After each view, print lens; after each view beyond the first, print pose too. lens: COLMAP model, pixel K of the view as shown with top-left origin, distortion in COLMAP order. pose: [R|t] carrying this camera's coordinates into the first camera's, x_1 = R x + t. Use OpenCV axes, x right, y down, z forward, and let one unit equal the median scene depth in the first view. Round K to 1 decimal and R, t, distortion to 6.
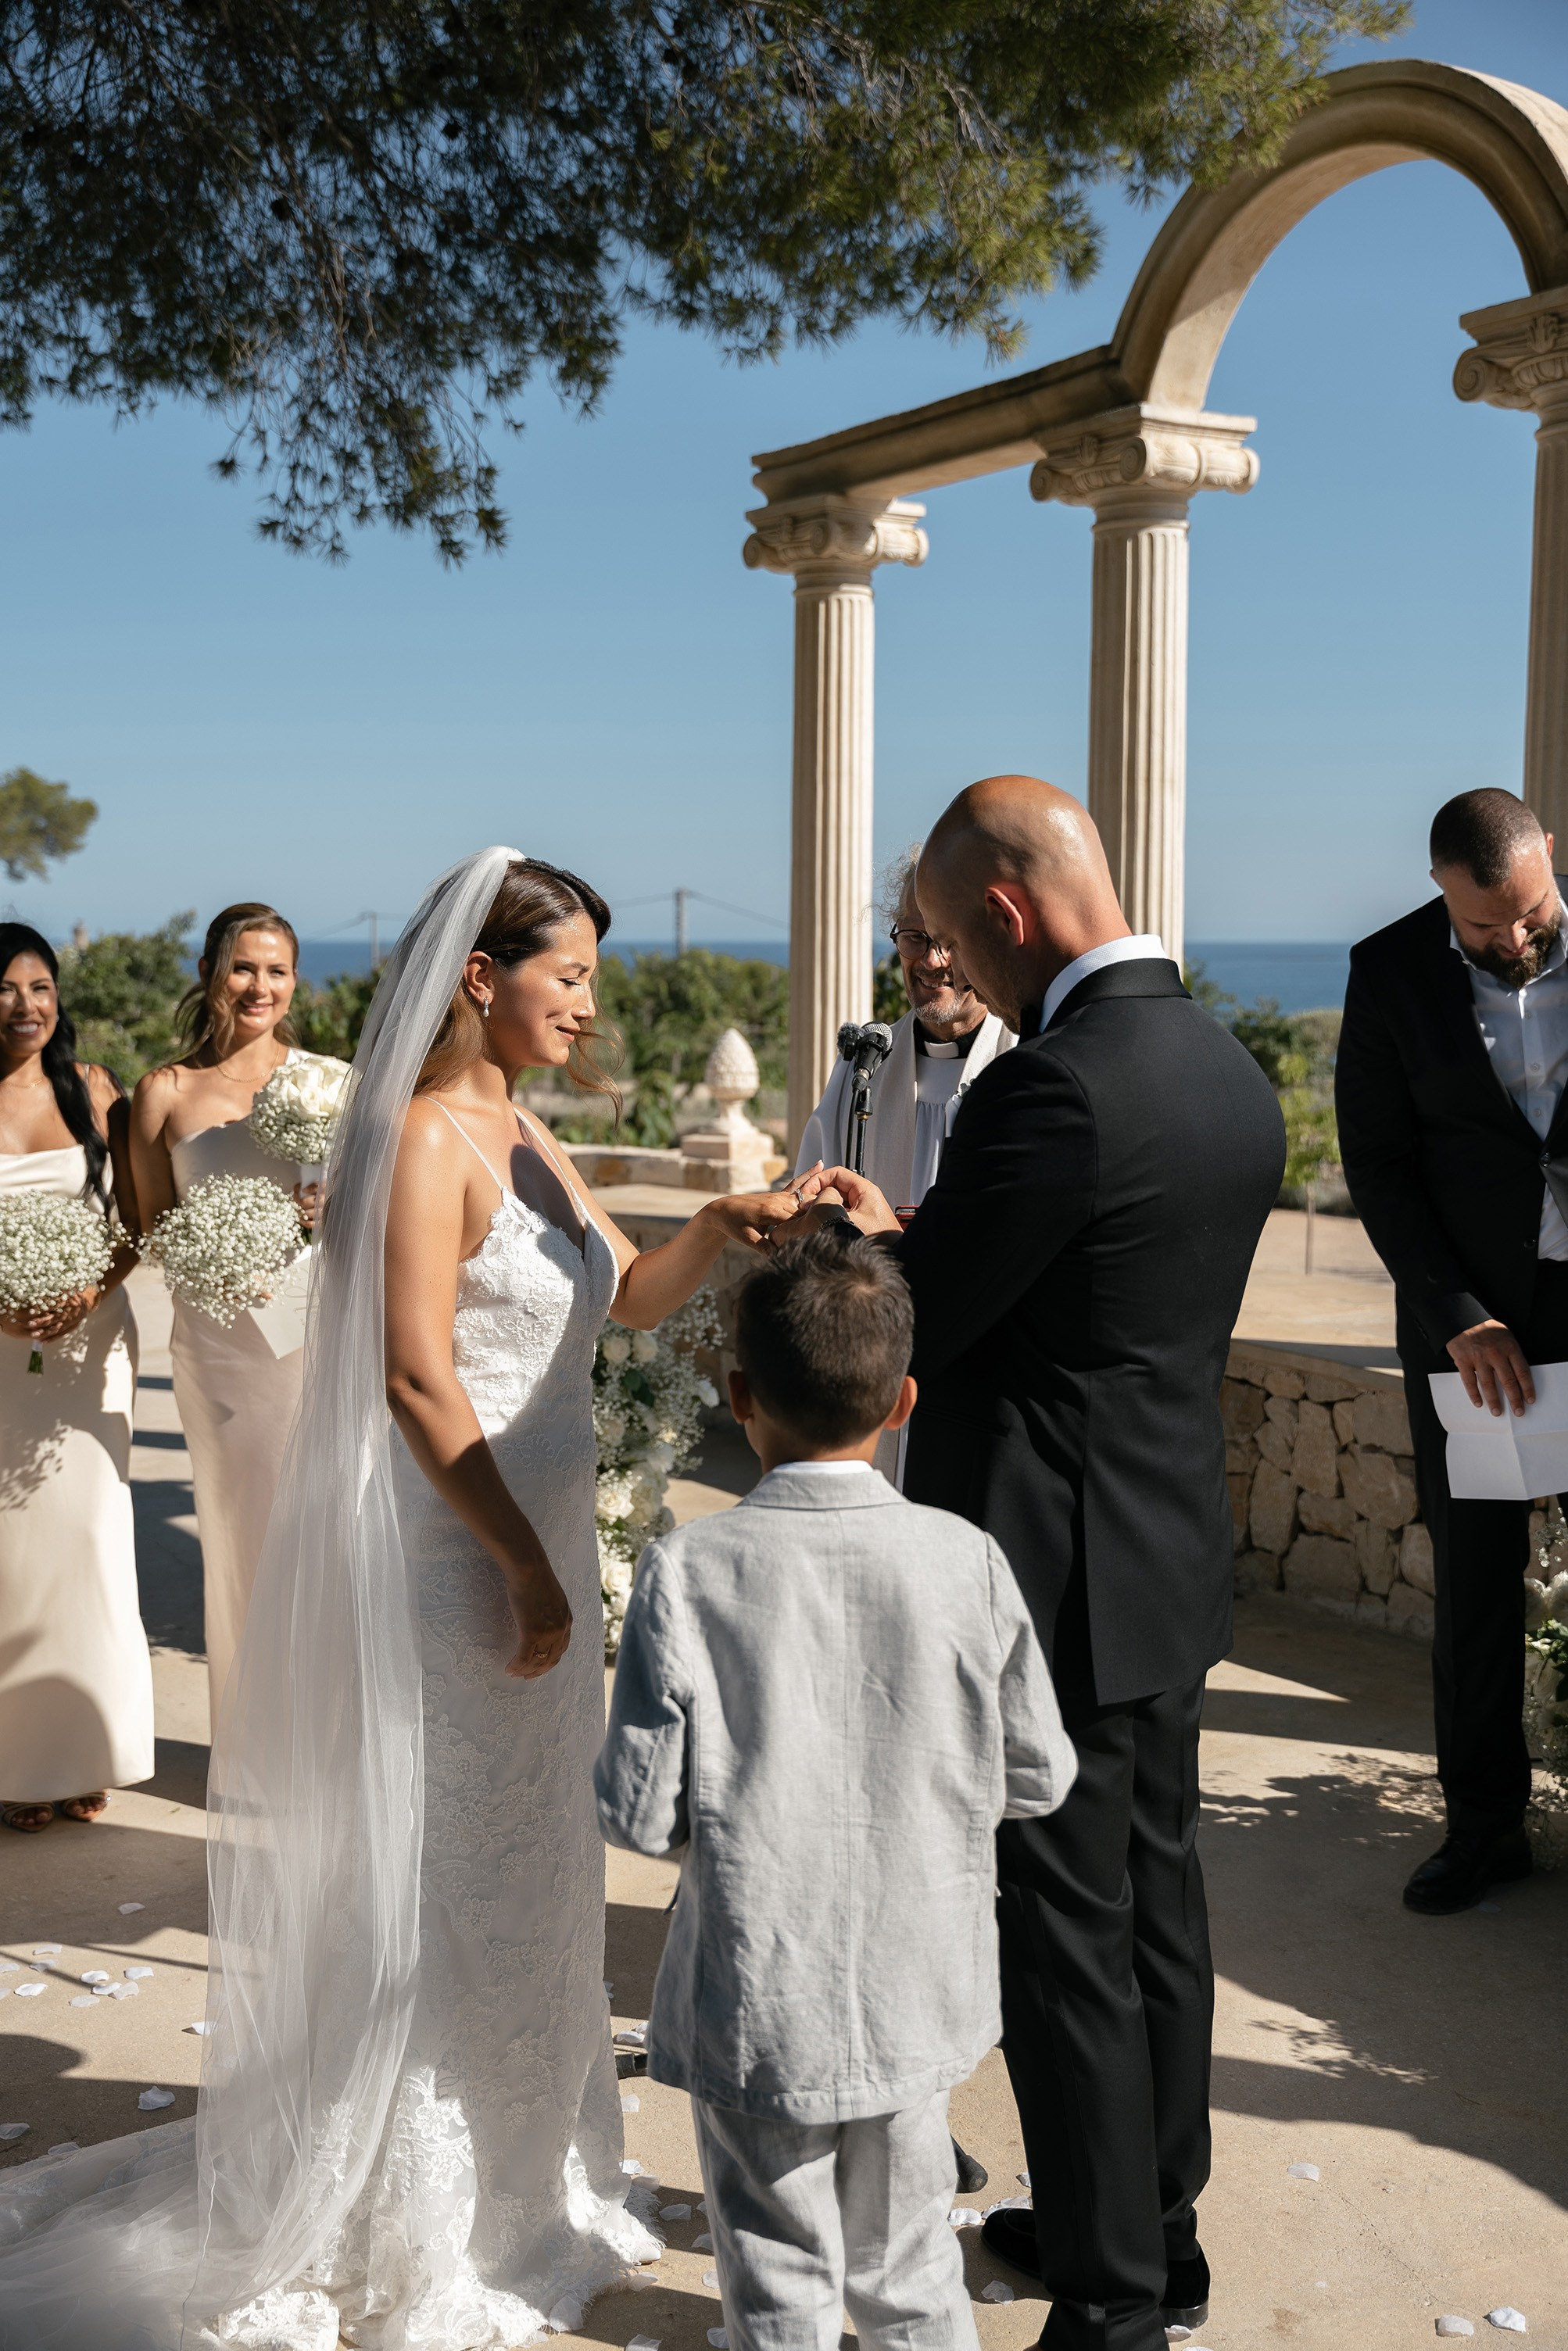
lens RADIAL K [[2327.1, 0, 804.2], [0, 2327.1, 1168.8], [0, 0, 1]] dist [-0.014208, 0.008082]
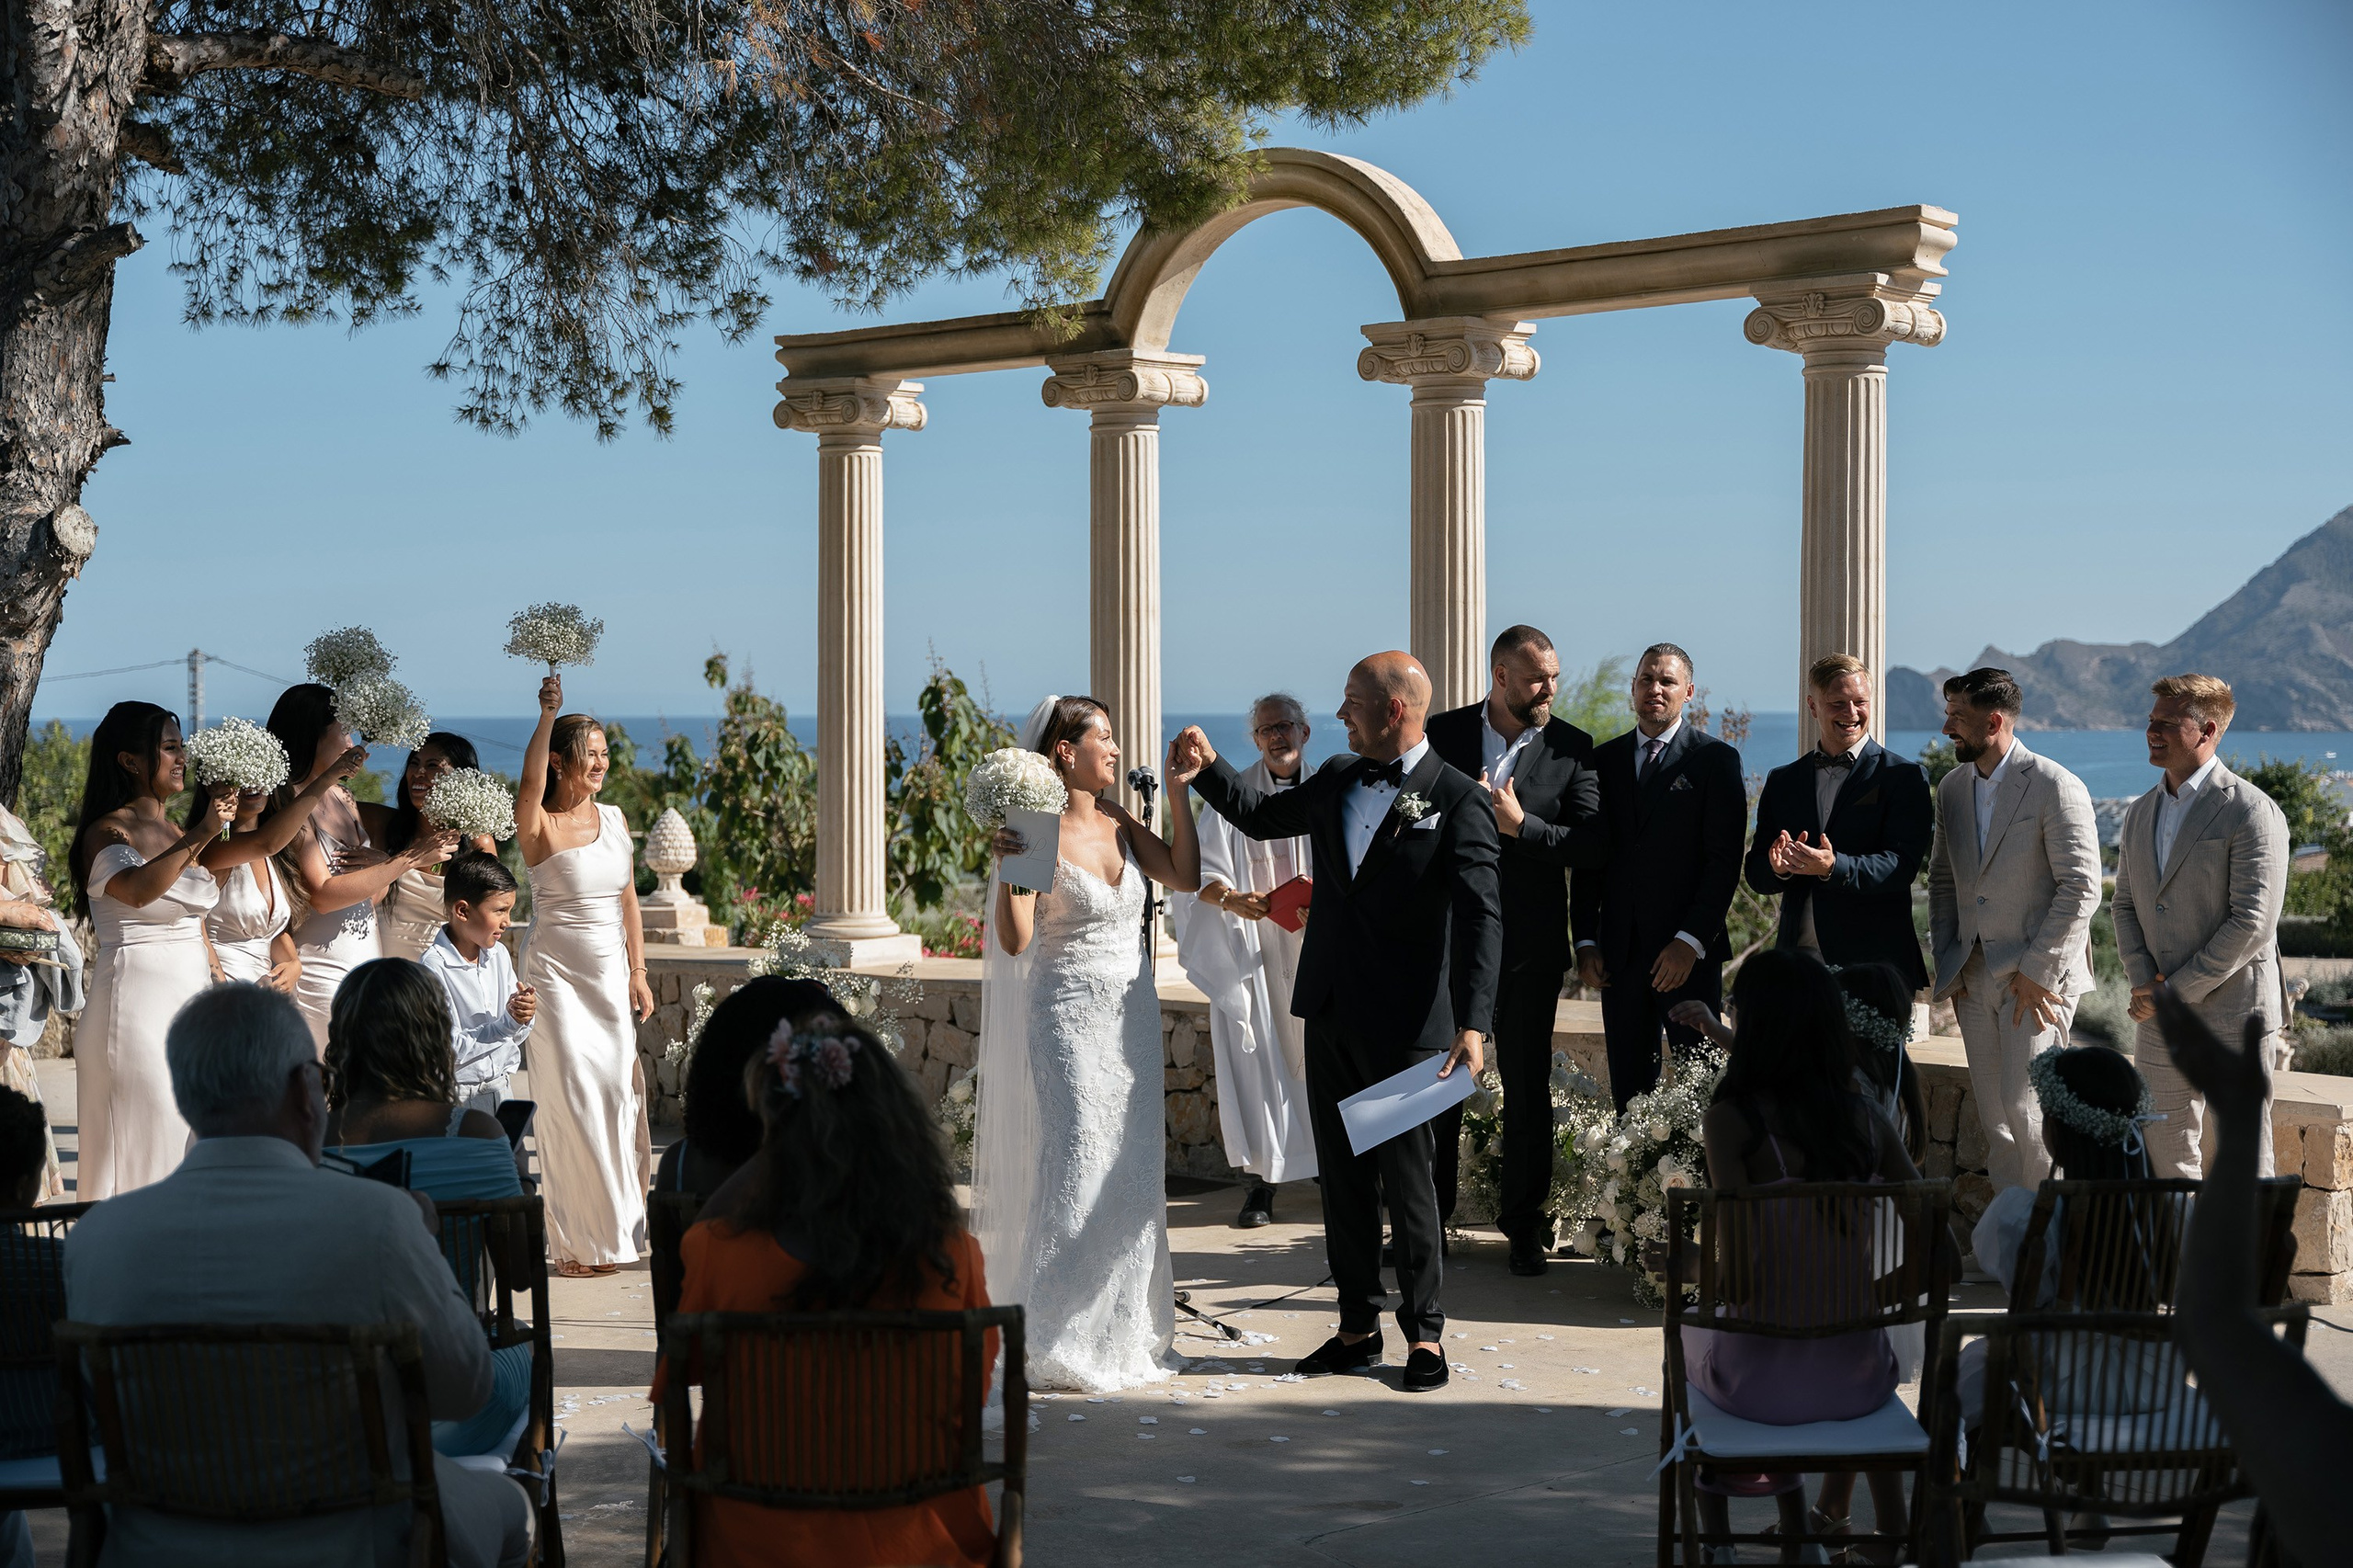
lens RADIAL K [[3260.5, 0, 1176.5], [0, 3260.5, 784.0], [0, 0, 1]] dist [-0.002437, 0.043183]
pose [[0.961286, -0.017011, 0.275028, -0.375494], [0.037457, 0.996895, -0.069261, 0.072923], [-0.272996, 0.076882, 0.958938, -0.881609]]
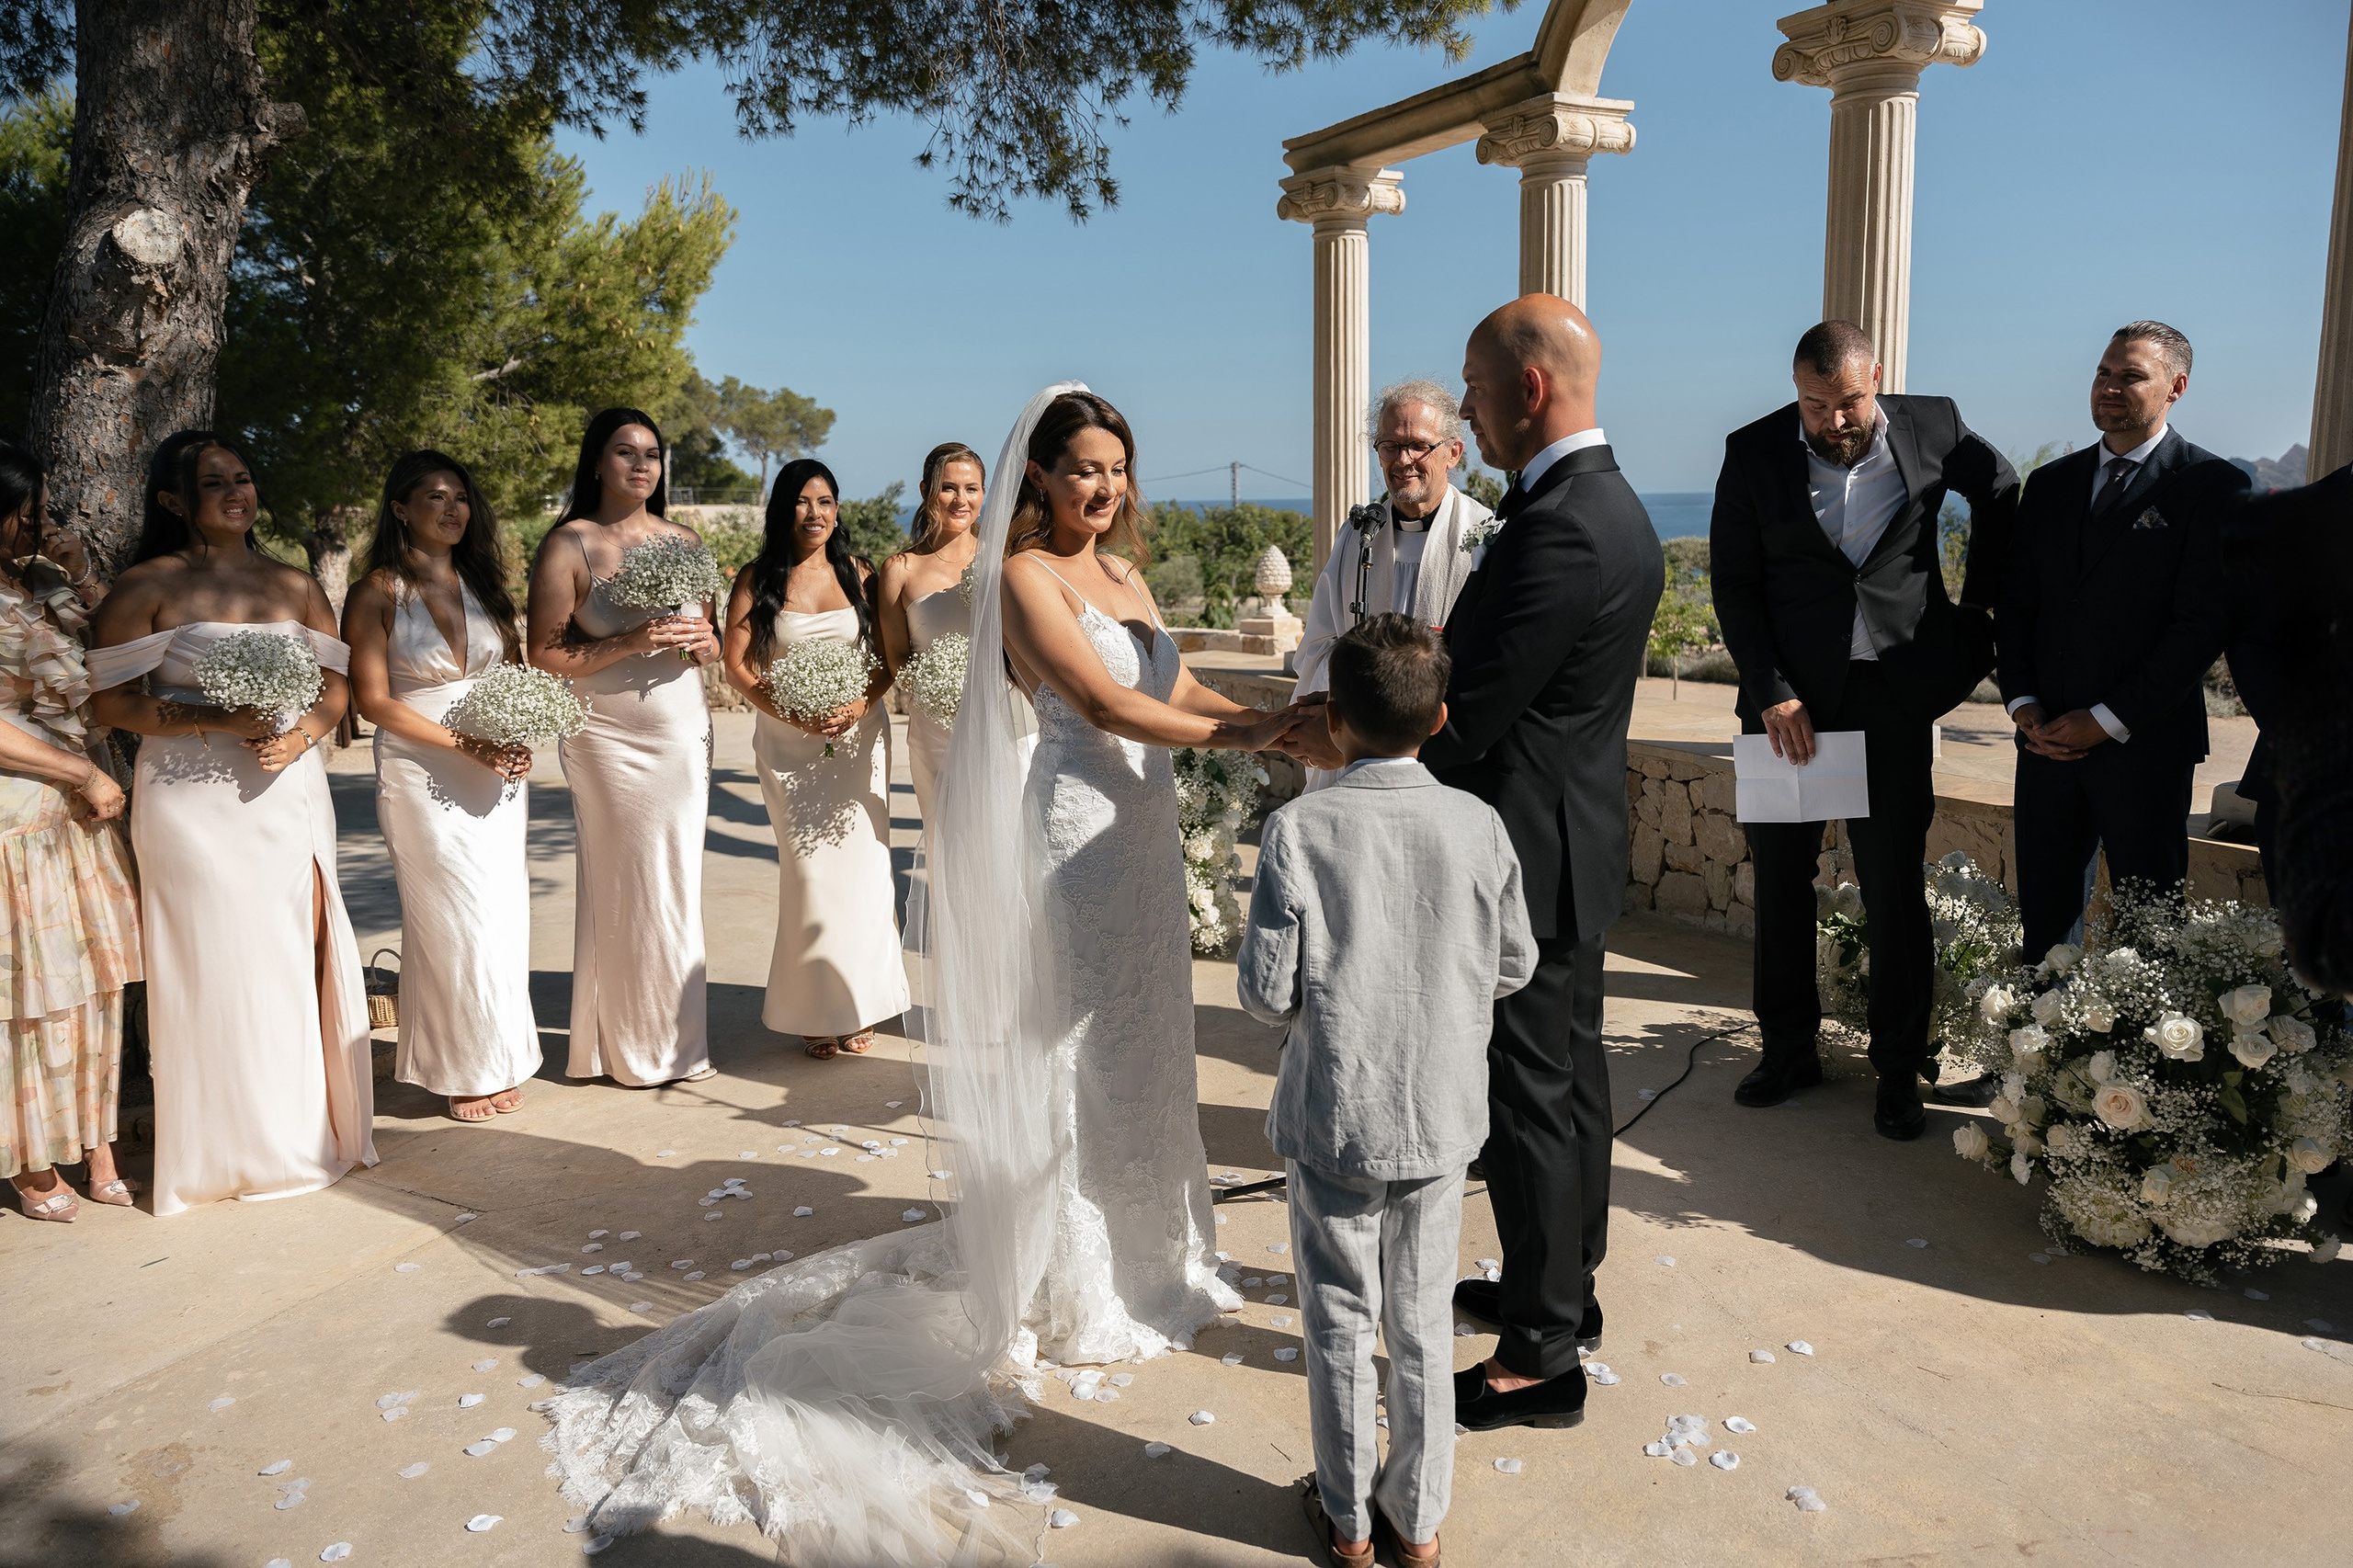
lens RADIAL K [[1602.3, 0, 1243.3], [0, 1602.3, 744.3], [0, 0, 1]] dist [-0.023741, -0.000668]
pose [[0.998679, -0.011270, -0.050132, -0.001902], [0.013984, 0.998437, 0.054118, 0.017460], [0.049443, -0.054748, 0.997275, -0.016146]]
